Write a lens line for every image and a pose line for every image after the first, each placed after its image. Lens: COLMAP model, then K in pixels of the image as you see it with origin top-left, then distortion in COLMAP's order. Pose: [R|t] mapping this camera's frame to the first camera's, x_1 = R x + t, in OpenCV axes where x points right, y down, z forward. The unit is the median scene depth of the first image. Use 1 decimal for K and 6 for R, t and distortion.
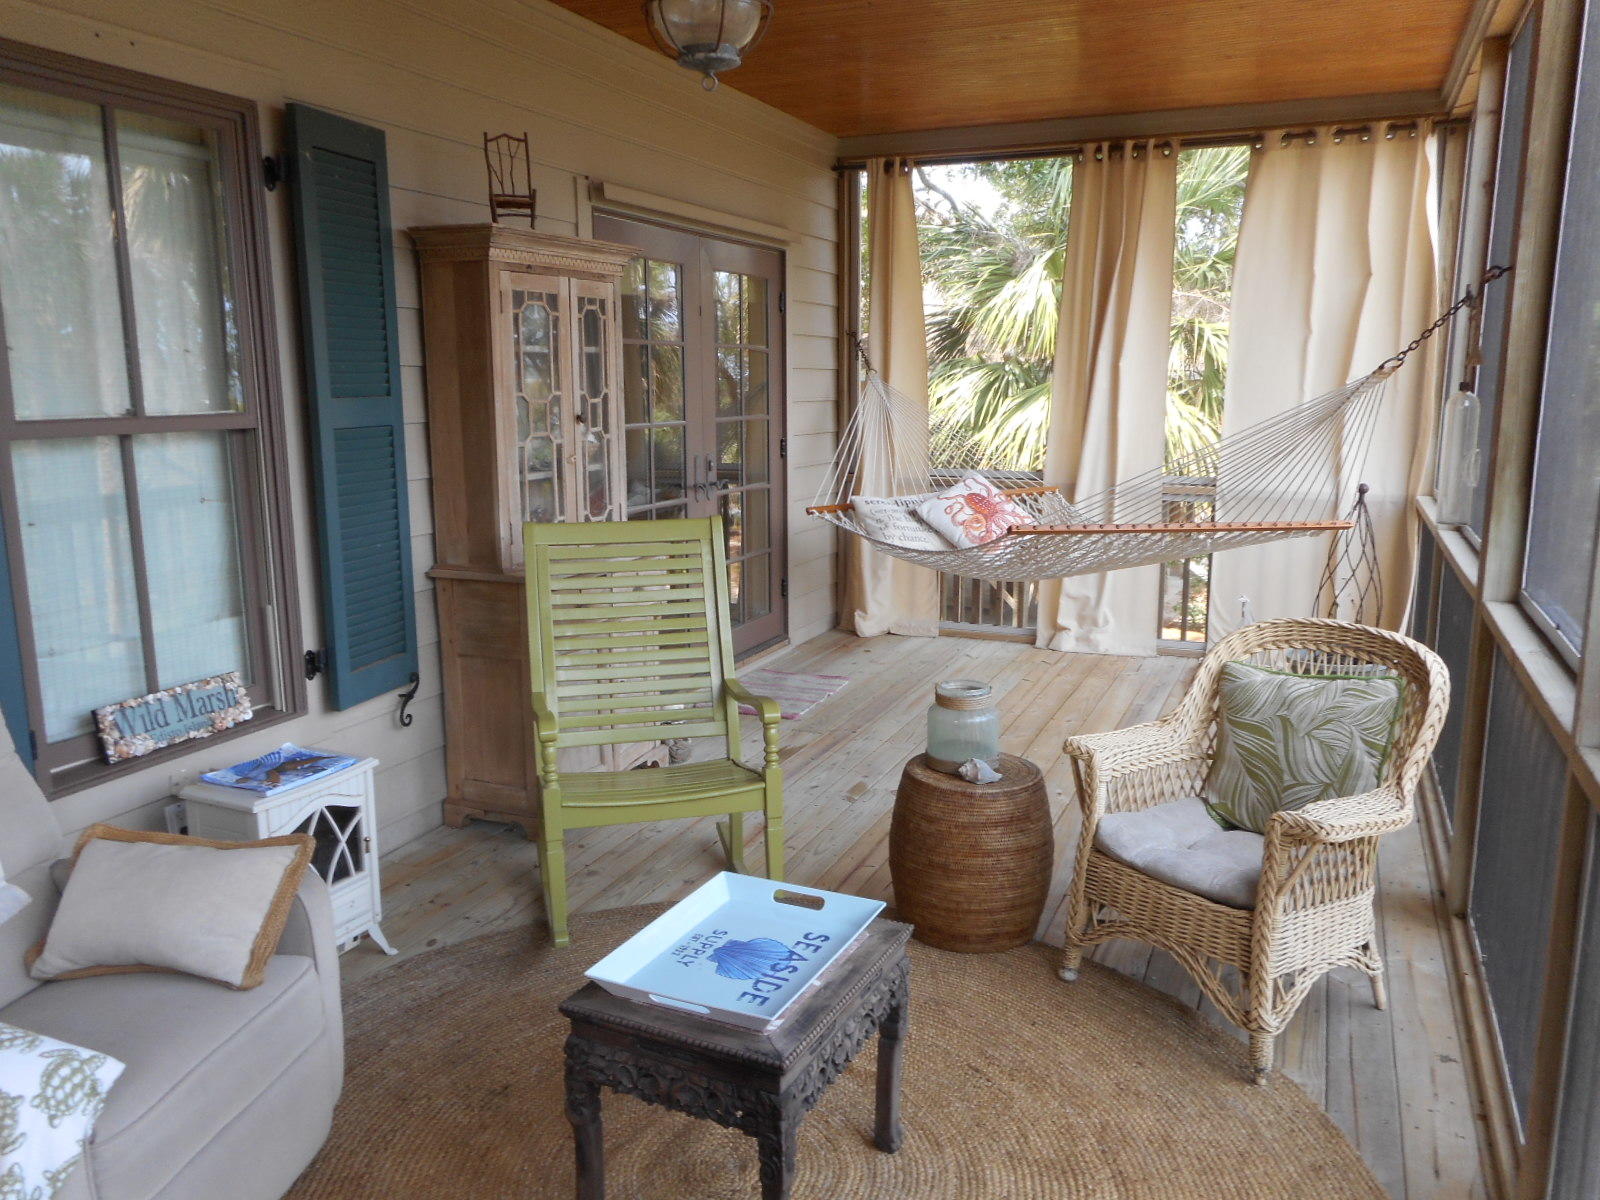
lens RADIAL K [[1210.5, 0, 799.5], [0, 1210.5, 600.2], [0, 0, 1]] dist [0.000948, 0.000687]
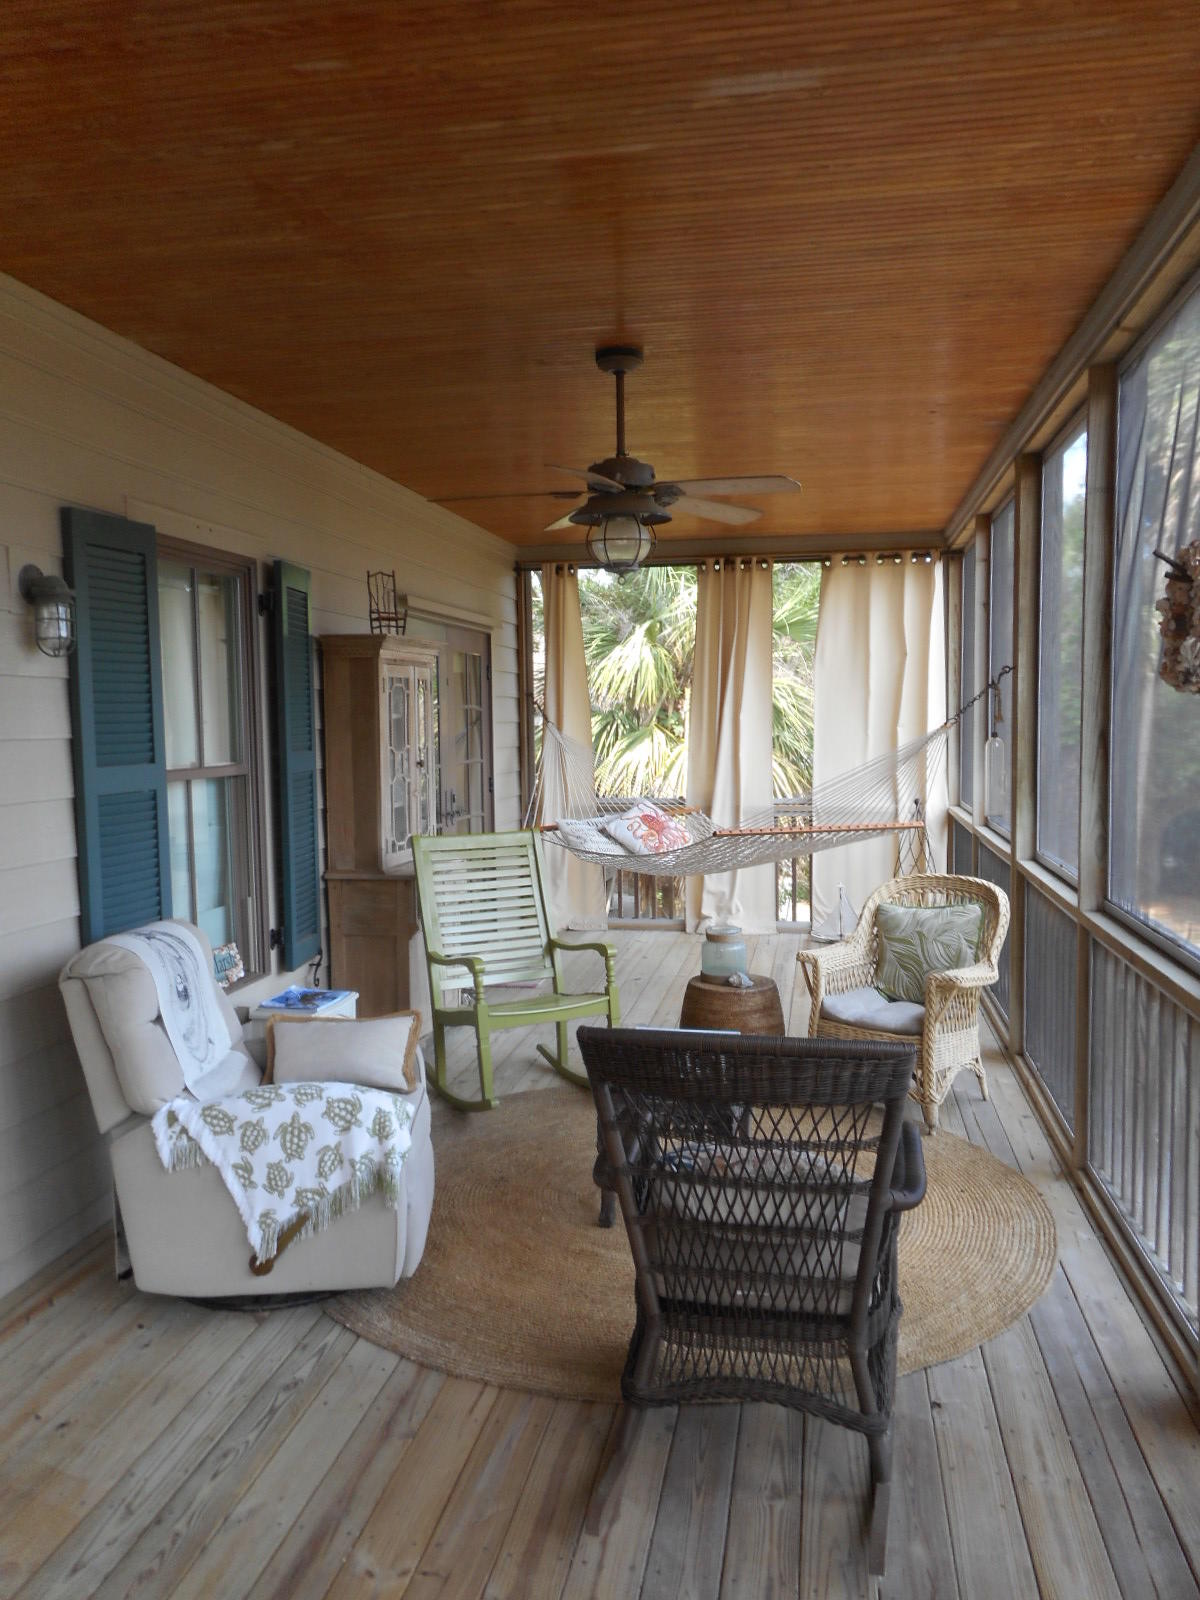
lens RADIAL K [[1210.5, 0, 603.1], [0, 1210.5, 802.8], [0, 0, 1]] dist [0.000948, 0.000687]
pose [[0.973872, -0.025344, 0.225679, -0.302558], [0.050333, 0.993126, -0.105673, 0.055557], [-0.221450, 0.114271, 0.968454, -0.415844]]
